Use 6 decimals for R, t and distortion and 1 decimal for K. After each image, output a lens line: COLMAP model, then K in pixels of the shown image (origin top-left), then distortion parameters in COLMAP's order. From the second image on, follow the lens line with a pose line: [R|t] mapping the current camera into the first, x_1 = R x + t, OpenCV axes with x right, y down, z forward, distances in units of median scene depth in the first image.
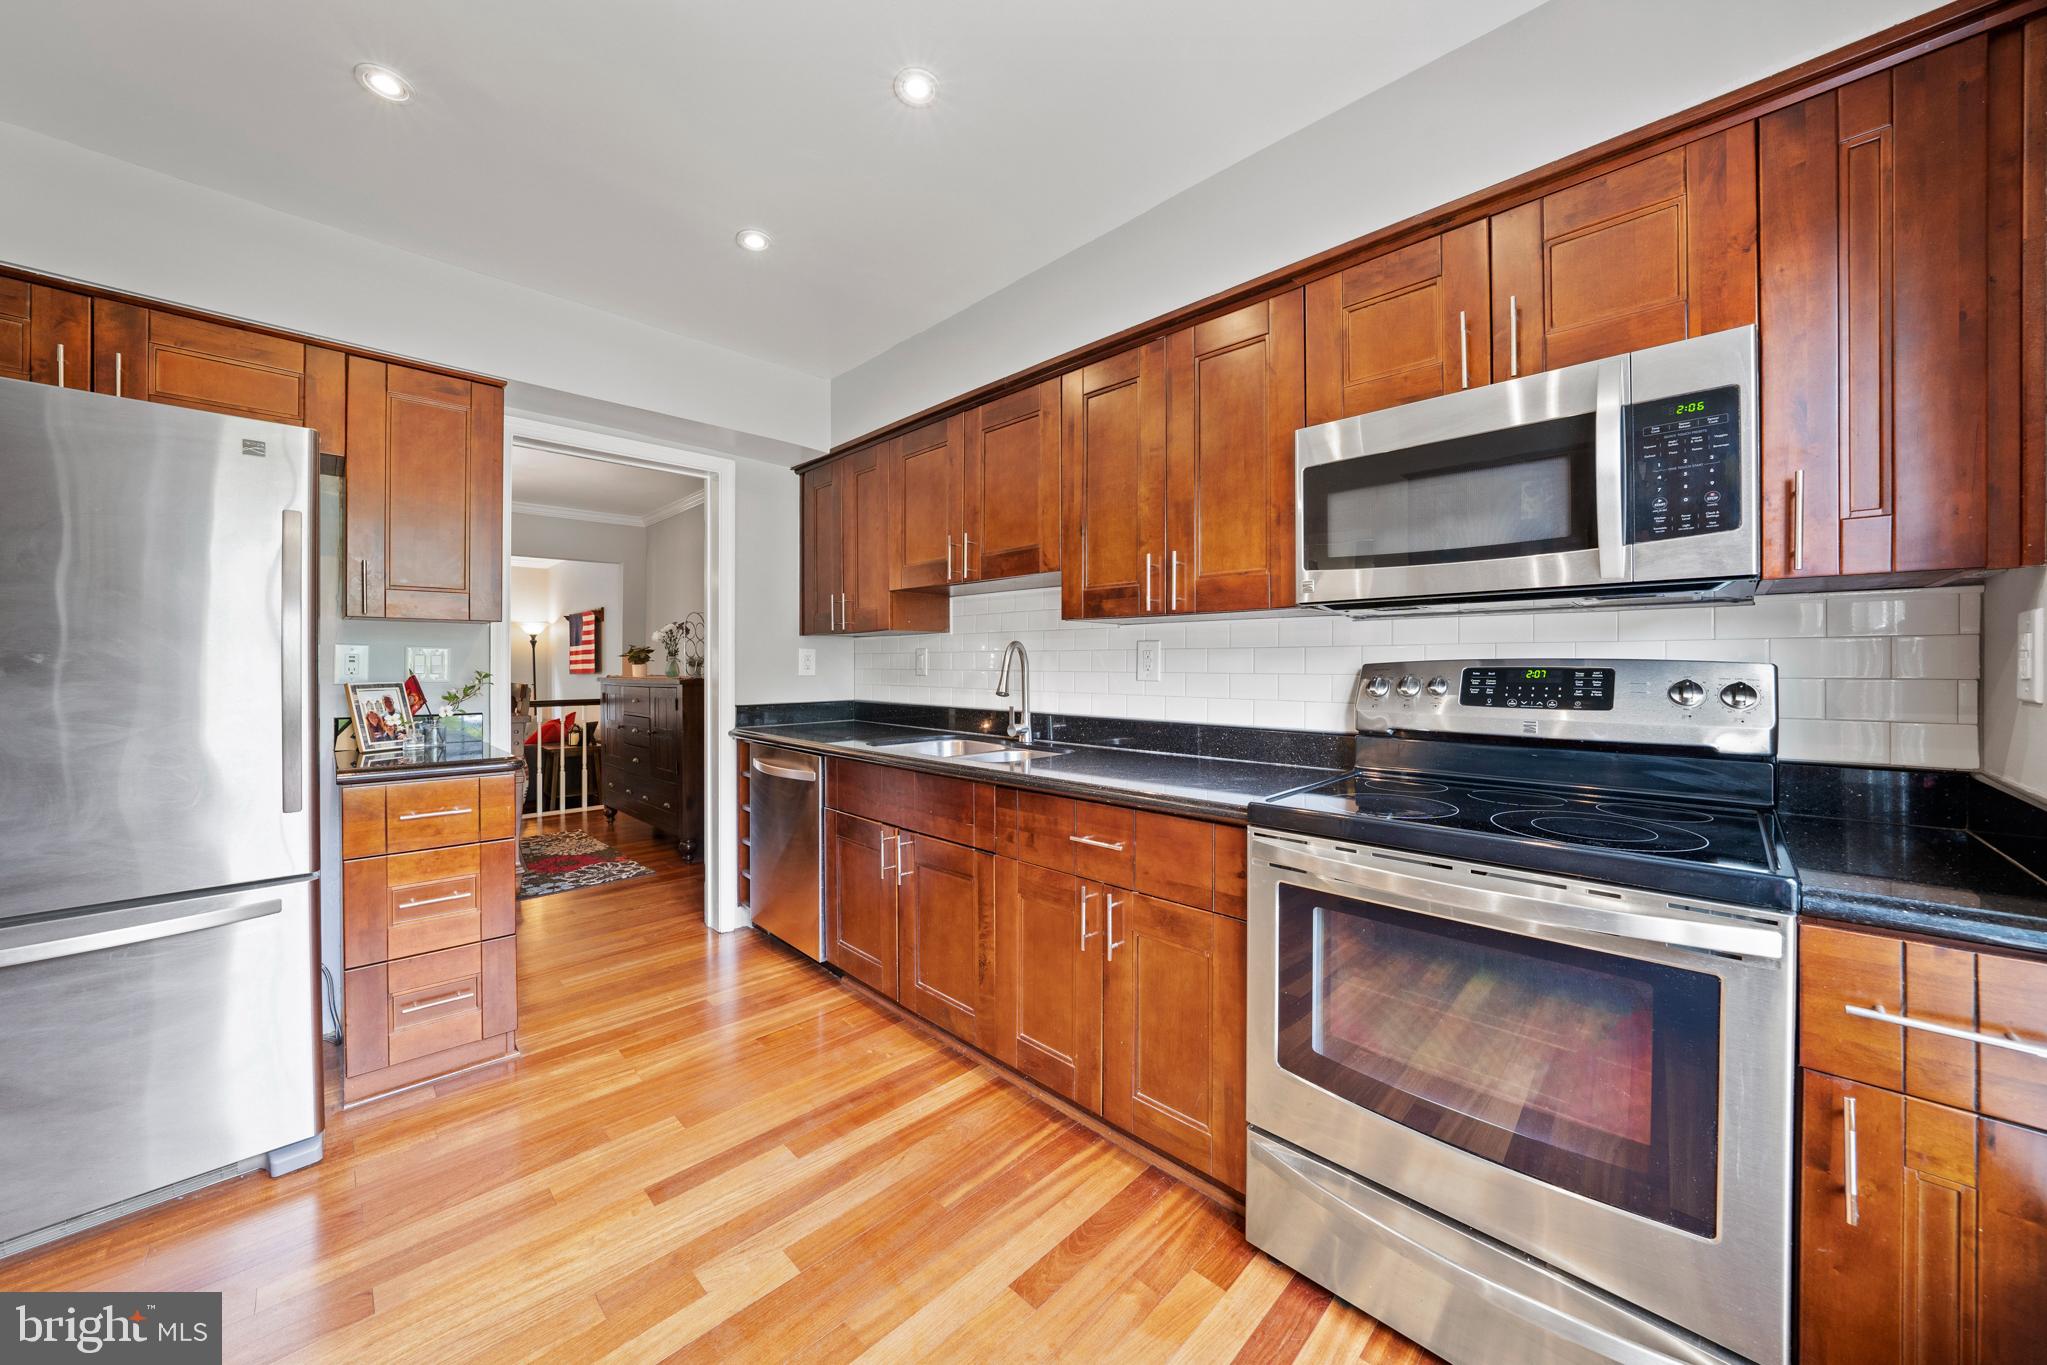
lens RADIAL K [[745.6, 0, 1013.0], [0, 745.6, 664.0], [0, 0, 1]] dist [0.000619, 0.000043]
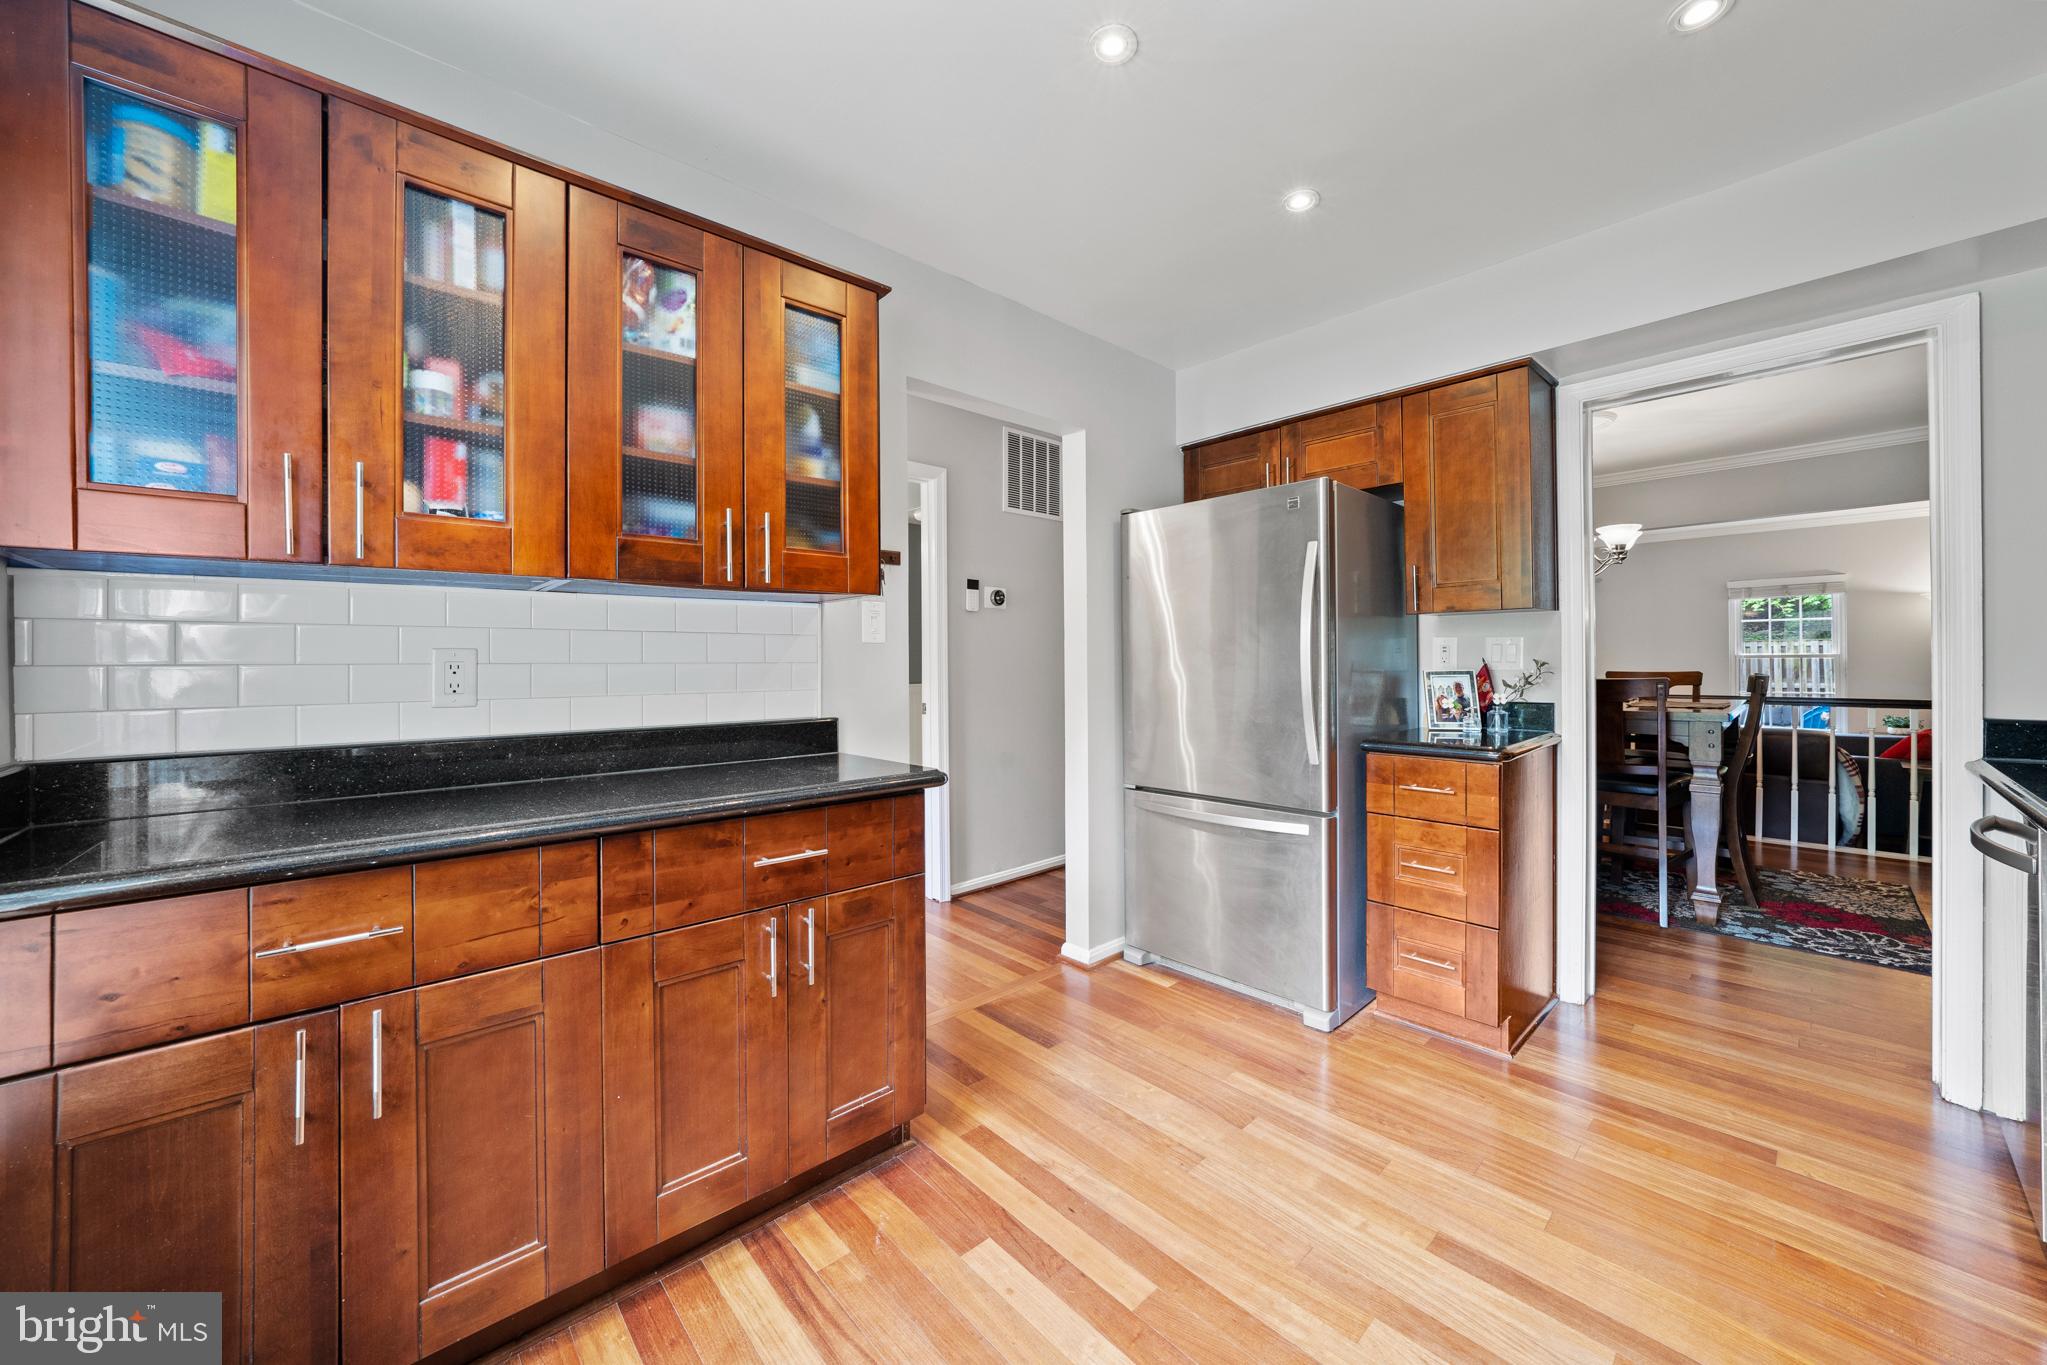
lens RADIAL K [[774.0, 0, 1040.6], [0, 774.0, 660.8], [0, 0, 1]] dist [-0.001042, -0.000055]
pose [[-0.014478, 0.003363, -0.999890, 0.394717], [0.000045, 0.999994, 0.003363, 0.008150], [0.999895, 0.000004, -0.014478, 0.466763]]
